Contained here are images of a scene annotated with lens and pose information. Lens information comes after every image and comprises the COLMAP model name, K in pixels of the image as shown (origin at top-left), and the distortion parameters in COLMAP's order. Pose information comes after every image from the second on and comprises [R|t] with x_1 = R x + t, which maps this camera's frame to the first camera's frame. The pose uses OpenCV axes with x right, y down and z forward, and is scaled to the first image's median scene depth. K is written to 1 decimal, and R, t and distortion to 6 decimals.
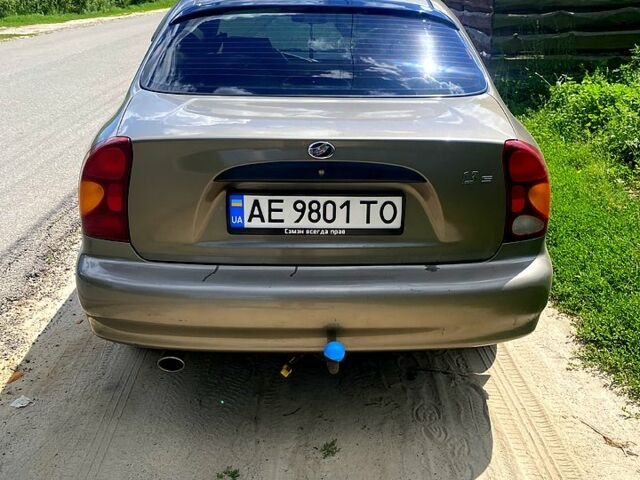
lens RADIAL K [[586.9, 0, 320.0], [0, 586.9, 240.0], [0, 0, 1]] dist [0.049496, -0.099722]
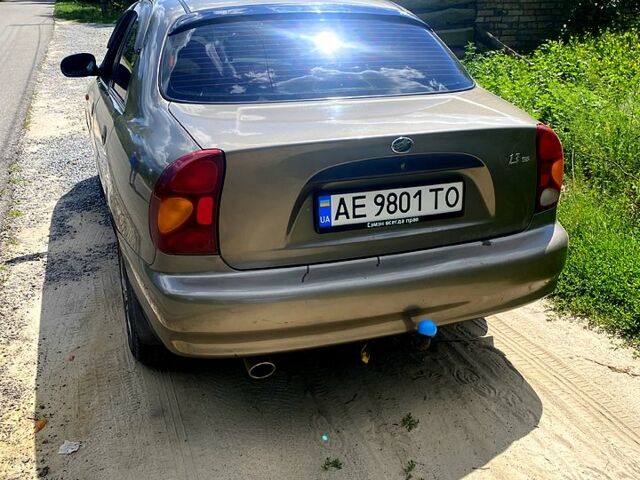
lens RADIAL K [[586.9, 0, 294.9], [0, 586.9, 250.6], [0, 0, 1]] dist [0.079709, -0.167373]
pose [[0.955392, -0.127888, 0.266216, -0.463434], [0.126584, 0.991709, 0.022128, -0.009043], [-0.266839, 0.012558, 0.963659, 0.007774]]
